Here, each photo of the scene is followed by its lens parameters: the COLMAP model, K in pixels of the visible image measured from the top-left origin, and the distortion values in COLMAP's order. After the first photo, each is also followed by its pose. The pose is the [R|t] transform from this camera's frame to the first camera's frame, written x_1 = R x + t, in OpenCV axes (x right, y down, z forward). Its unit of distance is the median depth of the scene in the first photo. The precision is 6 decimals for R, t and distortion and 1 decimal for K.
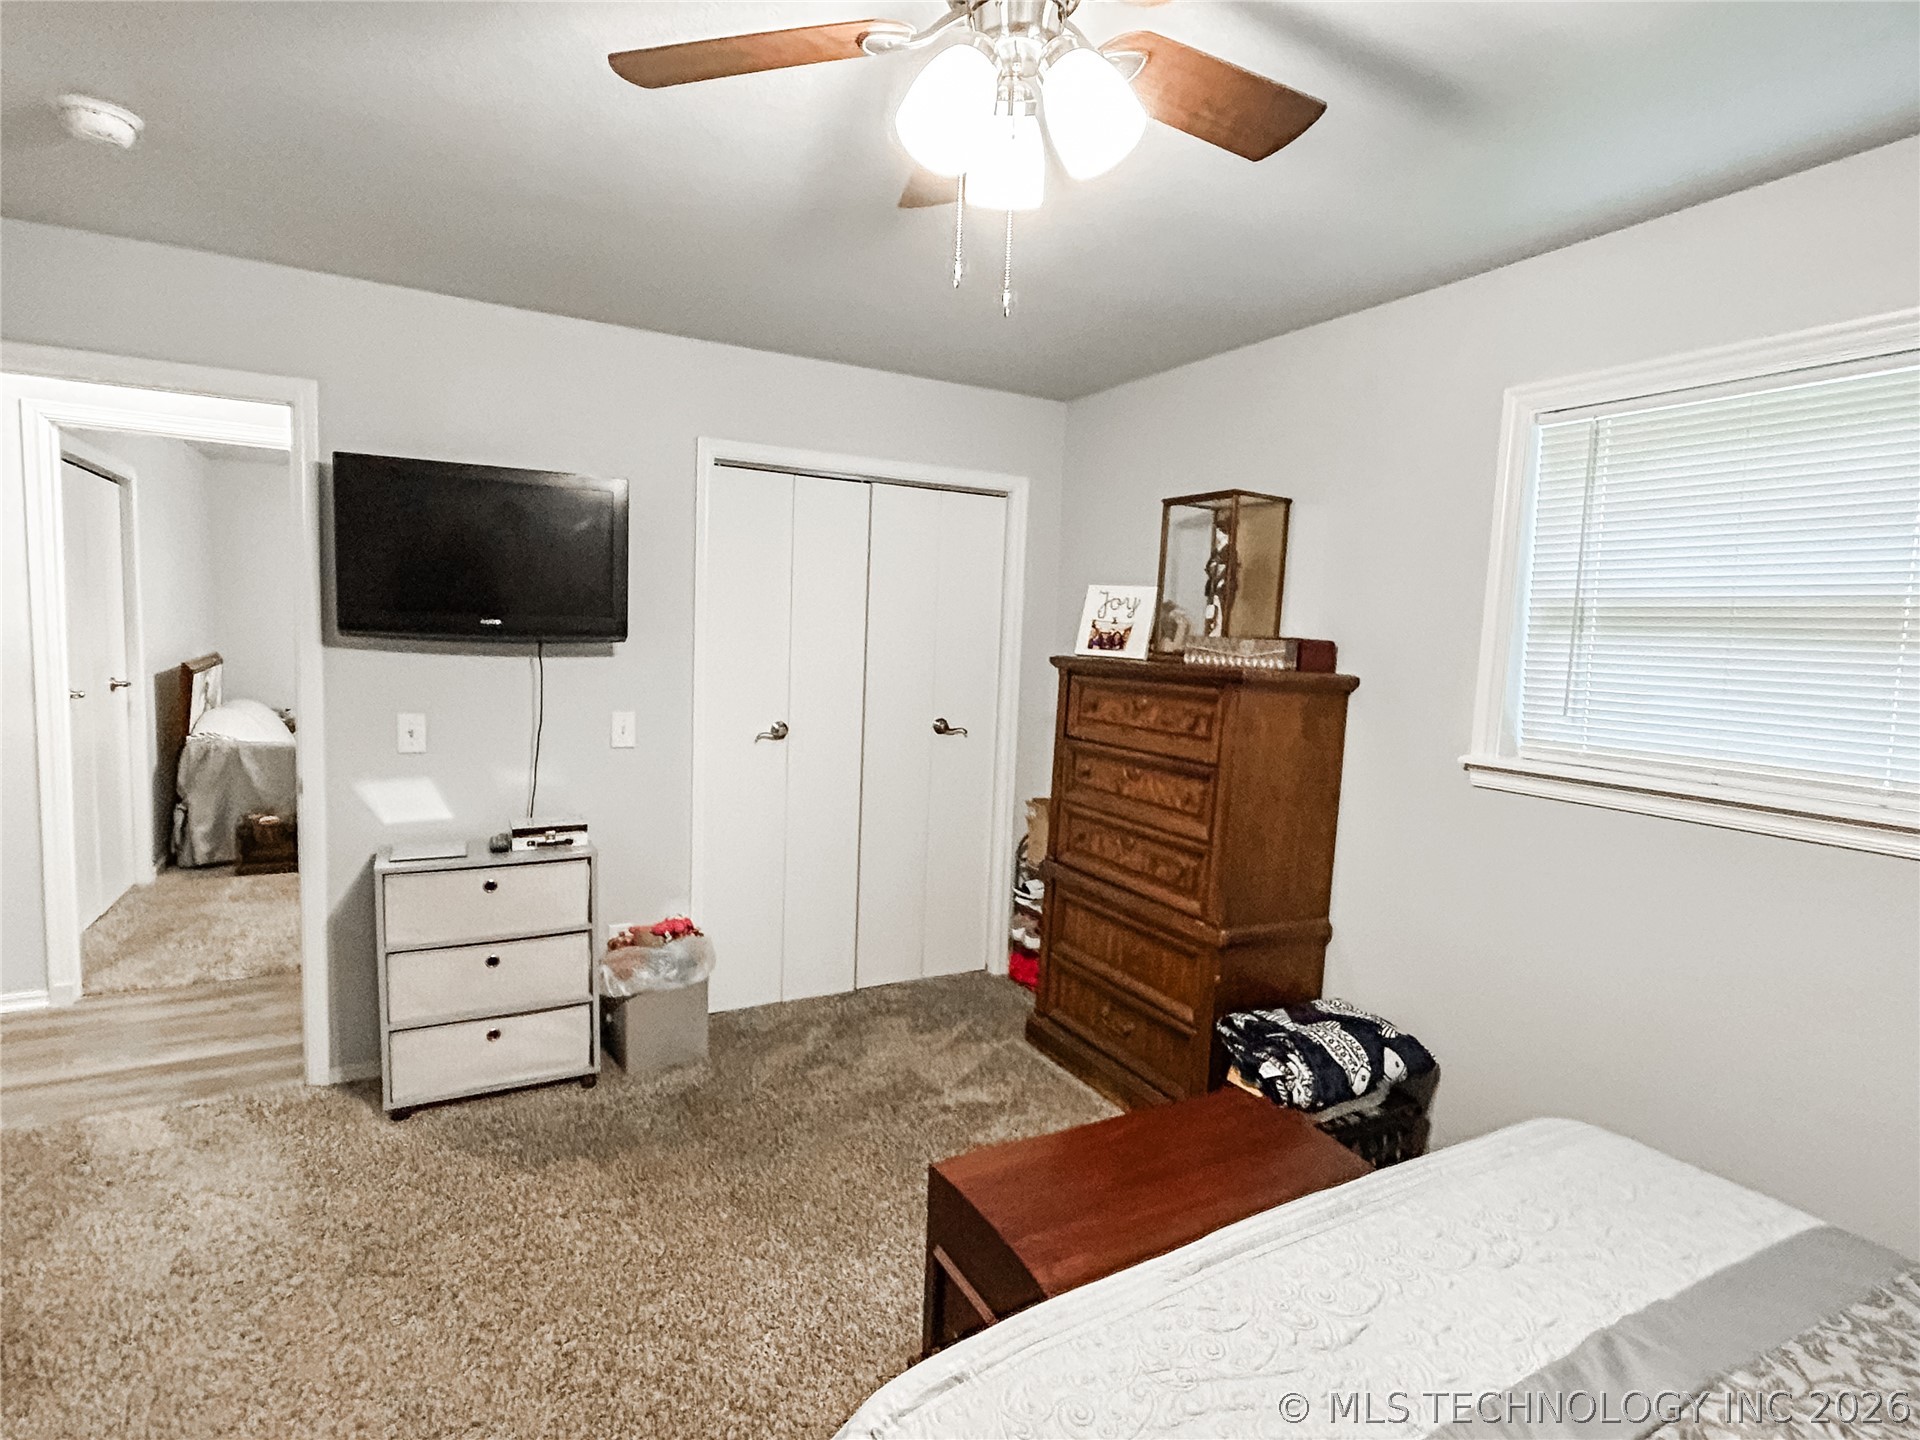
lens RADIAL K [[974.1, 0, 953.1], [0, 974.1, 714.5], [0, 0, 1]] dist [-0.000300, 0.002142]
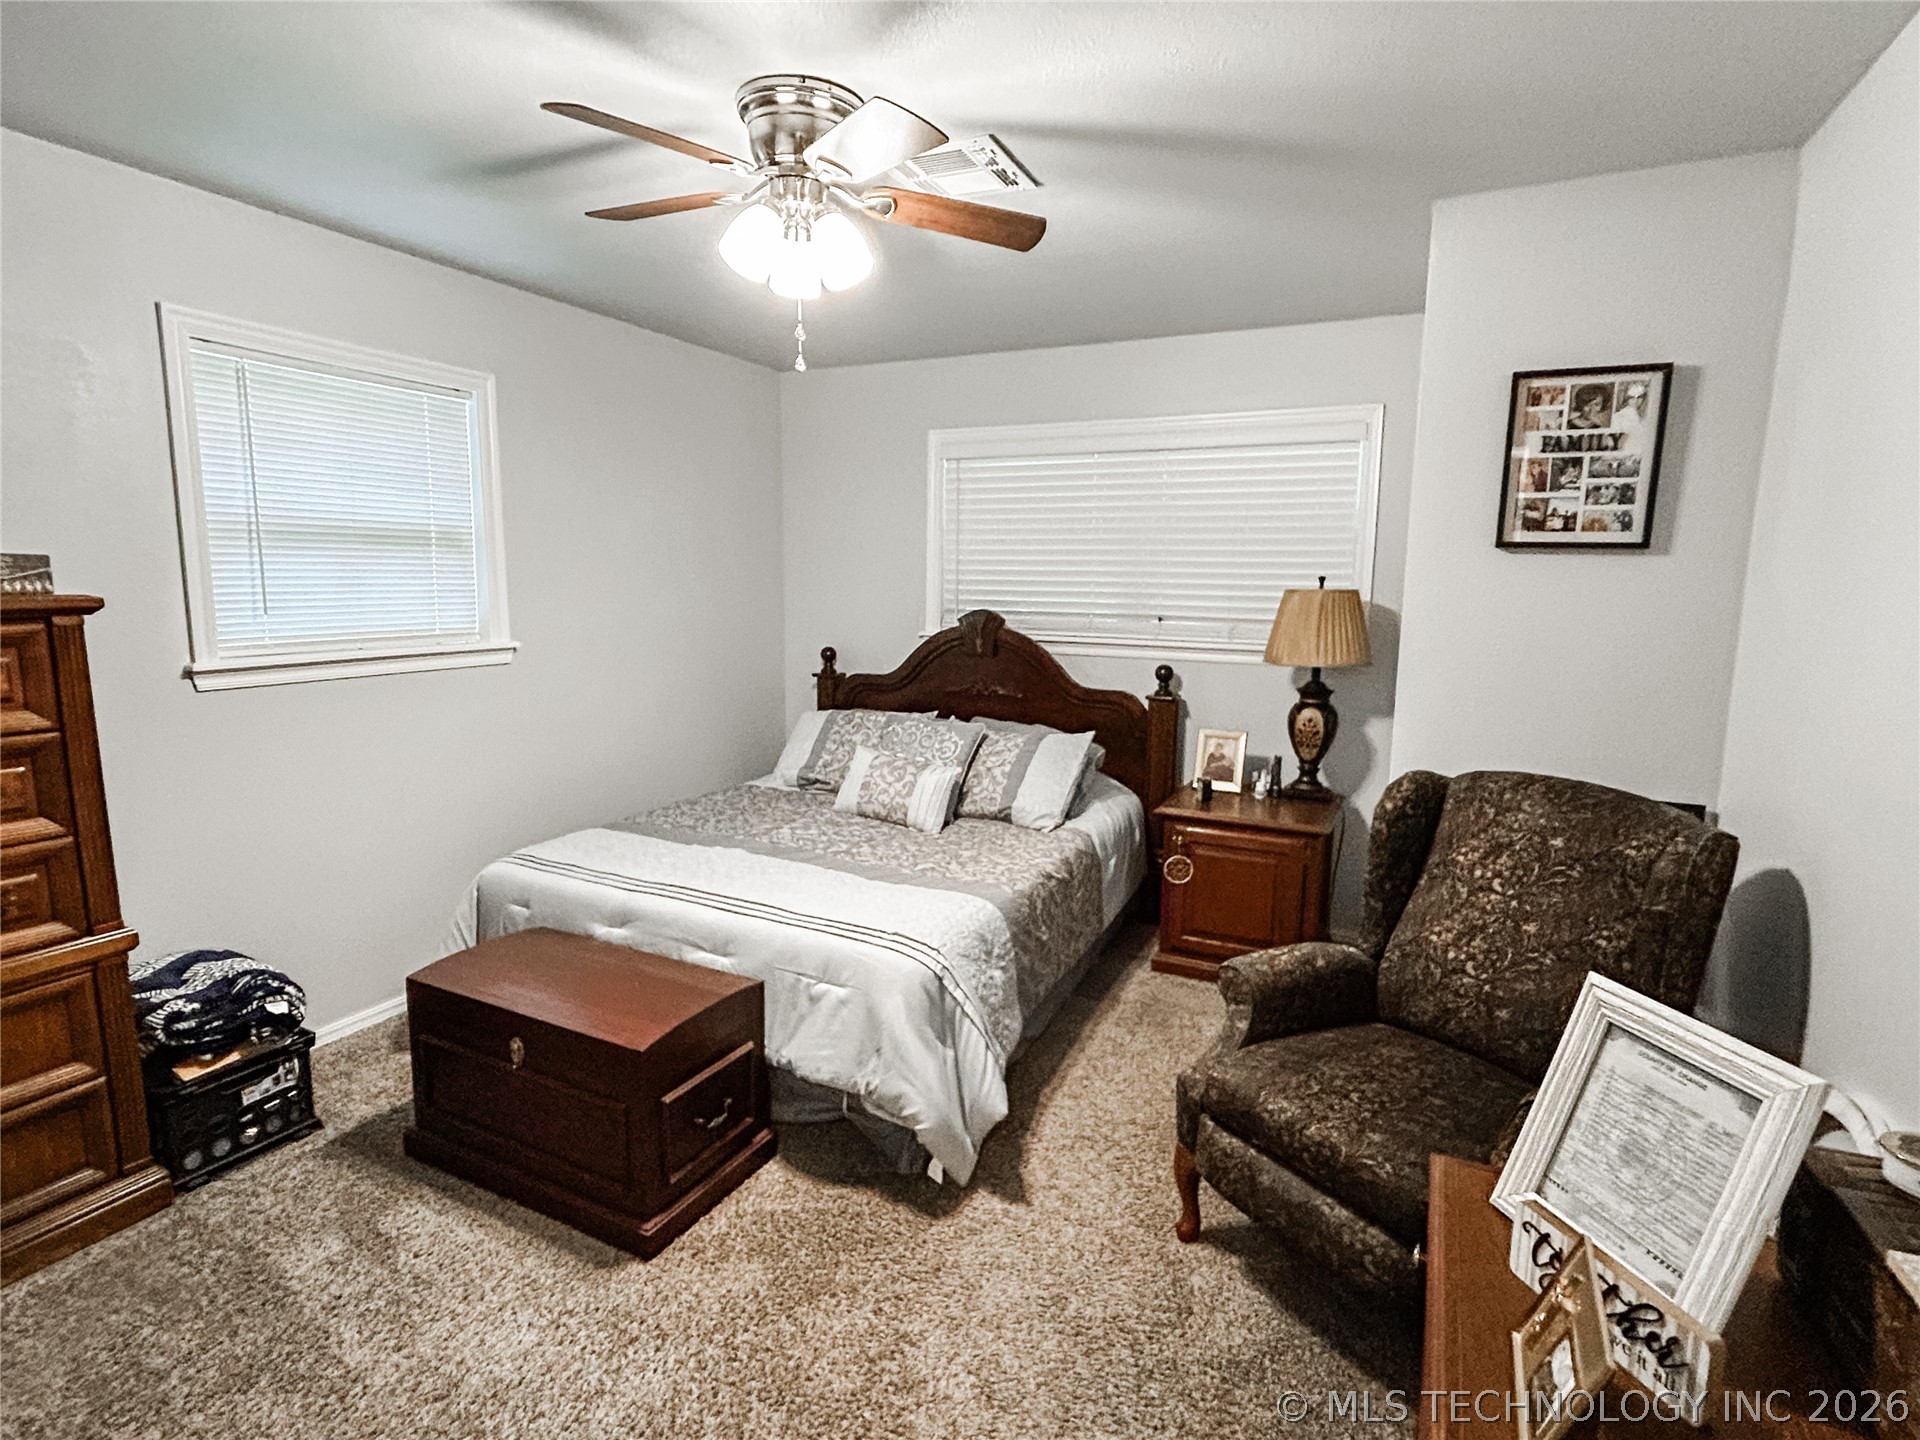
lens RADIAL K [[974.1, 0, 953.1], [0, 974.1, 714.5], [0, 0, 1]] dist [-0.000300, 0.002142]
pose [[-0.571246, -0.161296, 0.804774, -0.742234], [0.040275, 0.973811, 0.223764, -0.100401], [-0.819790, 0.160237, -0.549789, 0.882938]]
